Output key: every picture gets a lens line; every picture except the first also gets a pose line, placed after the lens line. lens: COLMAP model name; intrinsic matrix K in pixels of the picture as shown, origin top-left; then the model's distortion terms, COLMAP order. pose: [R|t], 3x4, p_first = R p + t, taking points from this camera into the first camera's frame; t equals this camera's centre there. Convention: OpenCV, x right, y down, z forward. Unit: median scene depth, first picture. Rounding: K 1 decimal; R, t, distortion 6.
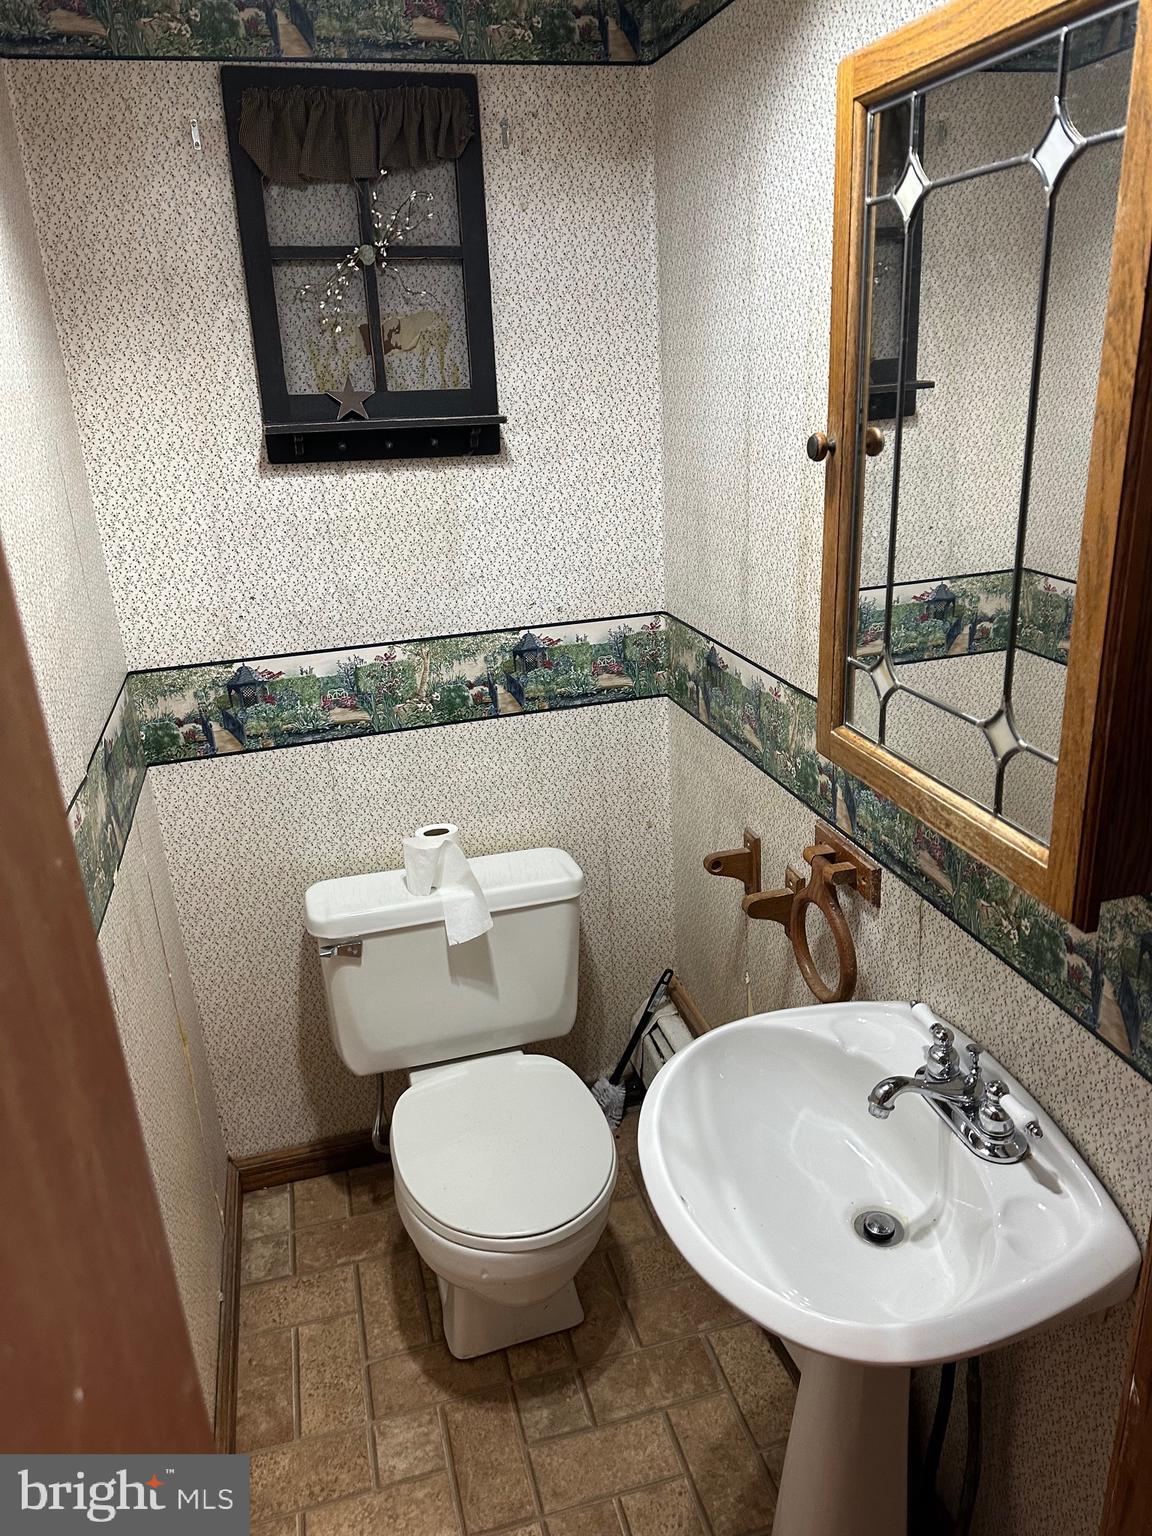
lens RADIAL K [[1080.9, 0, 568.6], [0, 1080.9, 755.9], [0, 0, 1]] dist [0.069781, -0.058964]
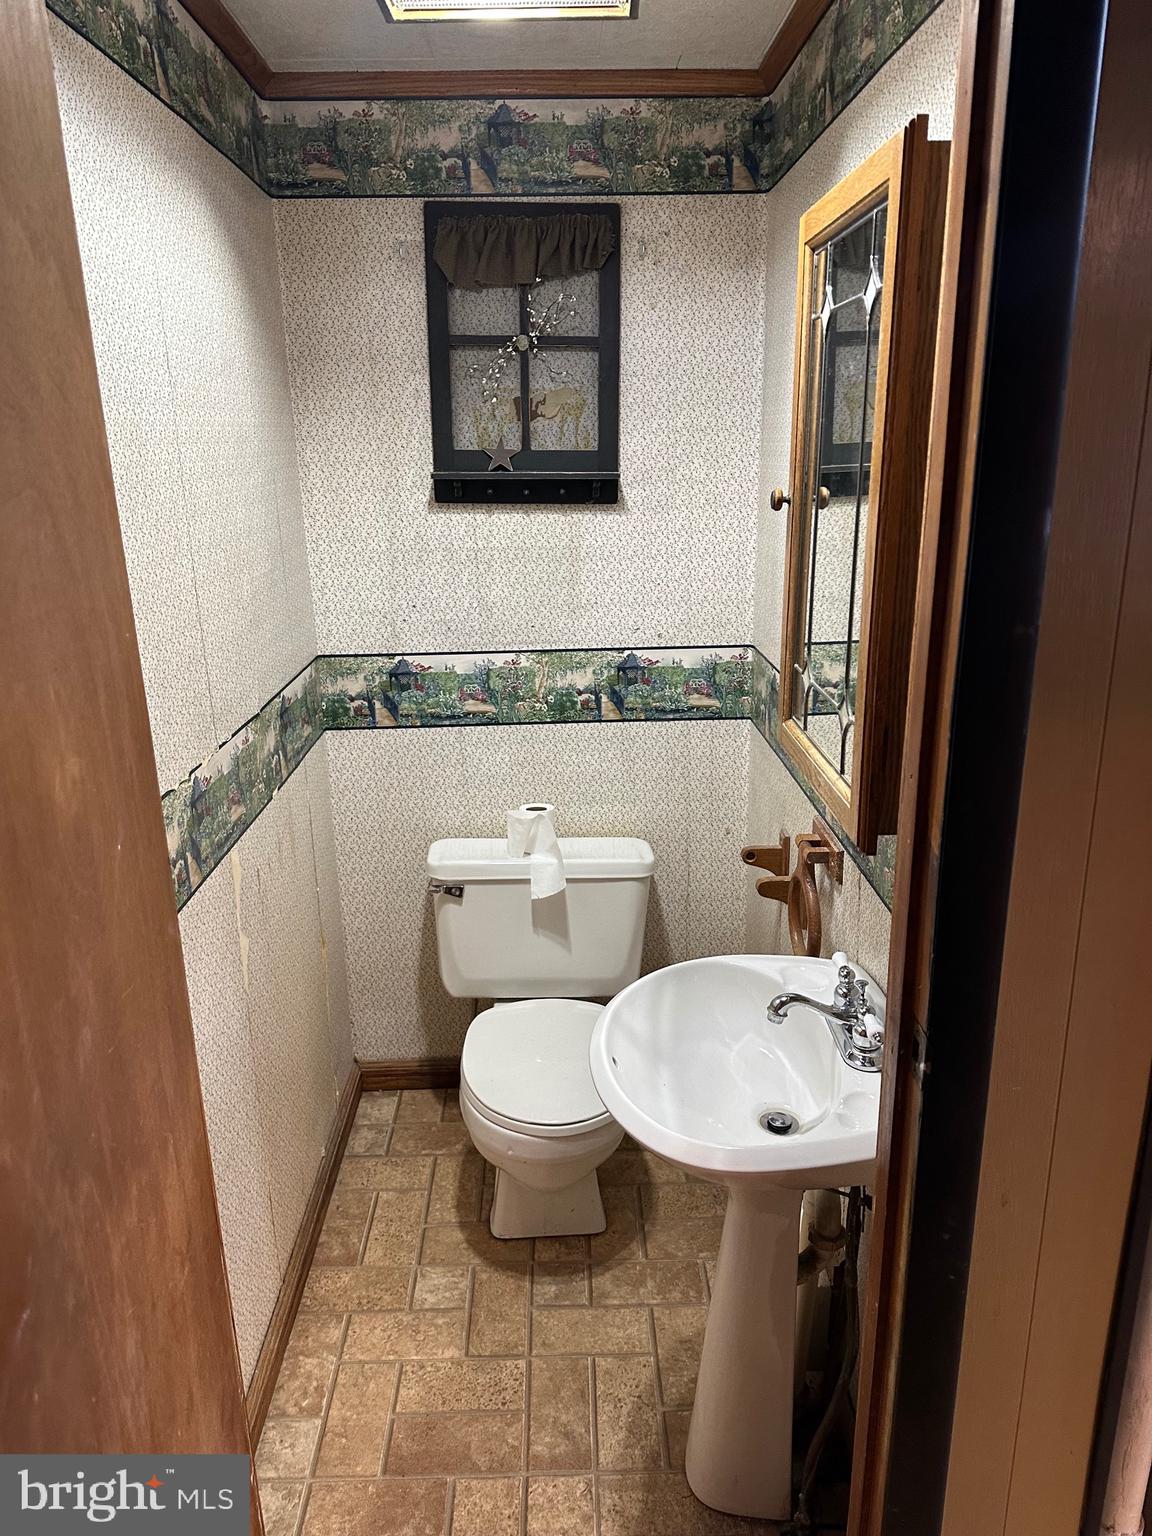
lens RADIAL K [[1054.7, 0, 566.3], [0, 1054.7, 763.6], [0, 0, 1]] dist [0.149504, -0.206152]
pose [[0.970788, 0.104266, -0.216101, 0.179247], [-0.114240, 0.992866, -0.034155, 0.063438], [0.210998, 0.057845, 0.975774, -0.174239]]
